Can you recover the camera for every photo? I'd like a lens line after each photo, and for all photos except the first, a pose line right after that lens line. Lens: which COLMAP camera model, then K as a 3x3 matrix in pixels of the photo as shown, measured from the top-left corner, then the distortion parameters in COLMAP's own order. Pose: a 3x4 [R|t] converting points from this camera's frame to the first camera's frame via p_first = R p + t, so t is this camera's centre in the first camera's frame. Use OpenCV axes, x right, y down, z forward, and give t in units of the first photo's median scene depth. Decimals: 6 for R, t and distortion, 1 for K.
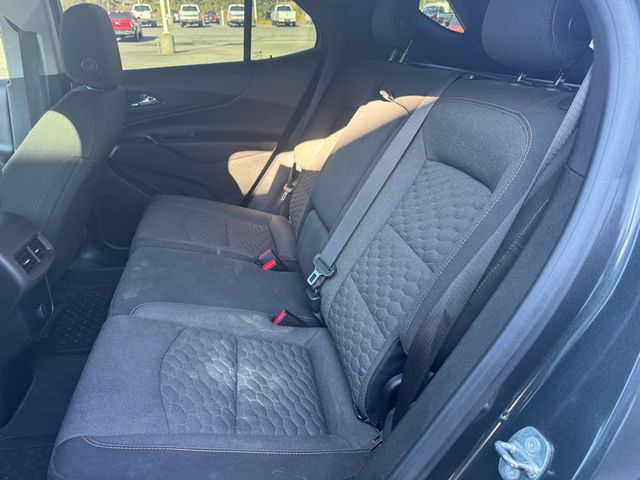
lens RADIAL K [[441.3, 0, 320.0], [0, 441.3, 240.0], [0, 0, 1]] dist [0.112107, -0.181350]
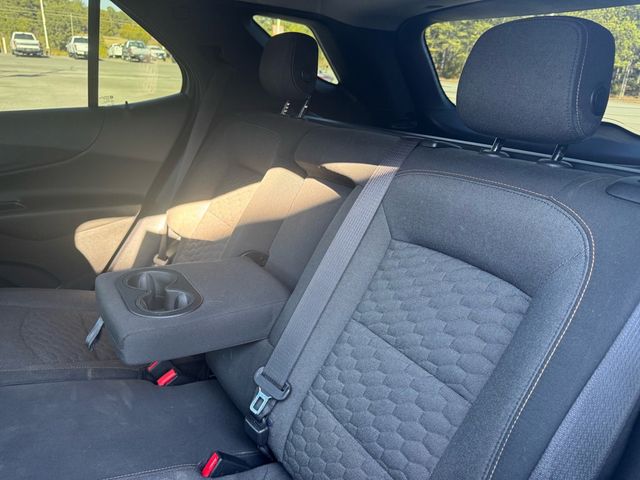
lens RADIAL K [[450.1, 0, 320.0], [0, 450.1, 240.0], [0, 0, 1]] dist [0.035392, -0.040862]
pose [[0.929107, -0.083483, 0.360265, -0.168720], [0.111829, 0.992002, -0.058528, -0.128907], [-0.352498, 0.094667, 0.931012, 0.234265]]
